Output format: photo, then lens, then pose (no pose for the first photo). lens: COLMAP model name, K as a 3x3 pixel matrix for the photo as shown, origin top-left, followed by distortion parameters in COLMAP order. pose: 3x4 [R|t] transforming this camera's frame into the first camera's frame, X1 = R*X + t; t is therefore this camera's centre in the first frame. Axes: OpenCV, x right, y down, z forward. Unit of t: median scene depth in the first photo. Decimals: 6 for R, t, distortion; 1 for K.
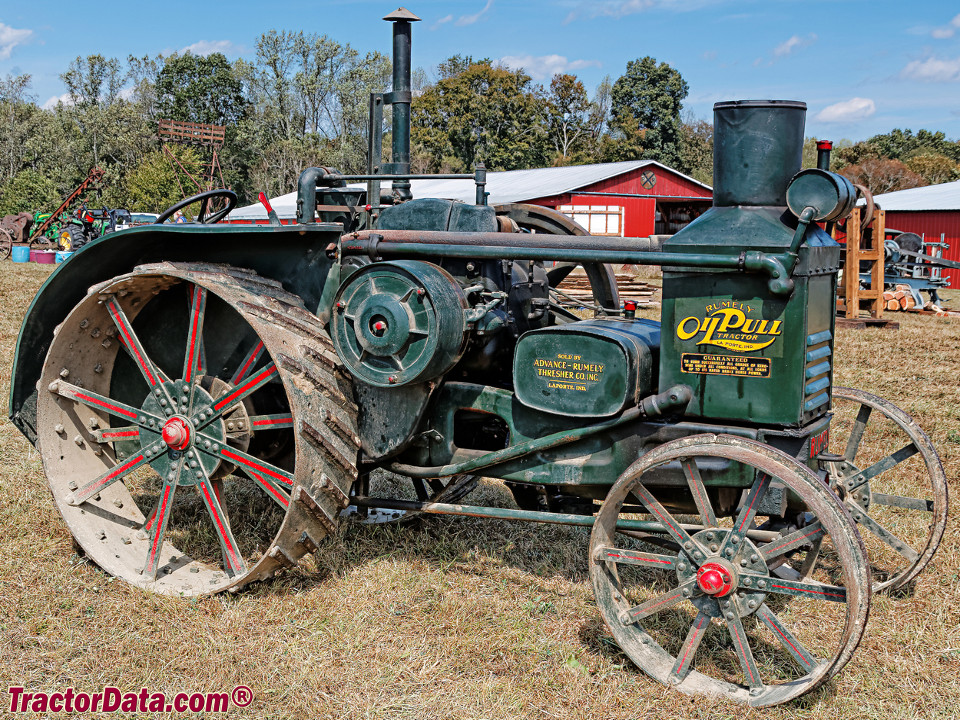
lens RADIAL K [[1128.1, 0, 480.0], [0, 1128.1, 356.4], [0, 0, 1]] dist [0.013057, 0.000000]
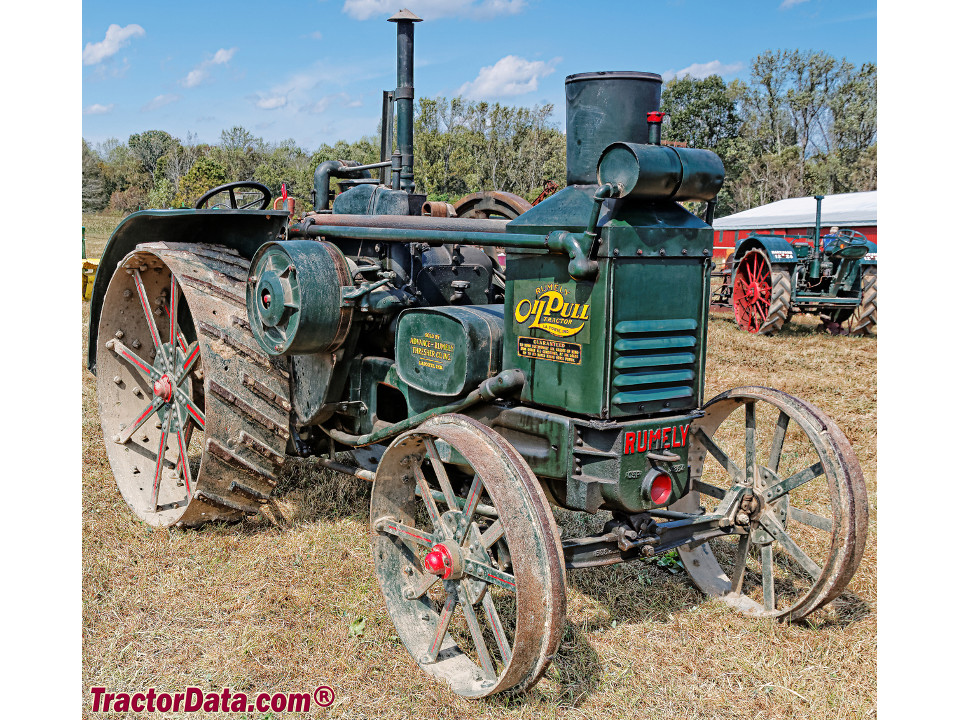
lens RADIAL K [[1054.2, 0, 480.0], [0, 1054.2, 361.9], [0, 0, 1]] dist [0.008334, 0.000000]
pose [[0.906134, 0.055839, -0.419289, 0.521496], [-0.054455, 0.998399, 0.015278, 0.007033], [0.419471, 0.008989, 0.907724, 0.151187]]
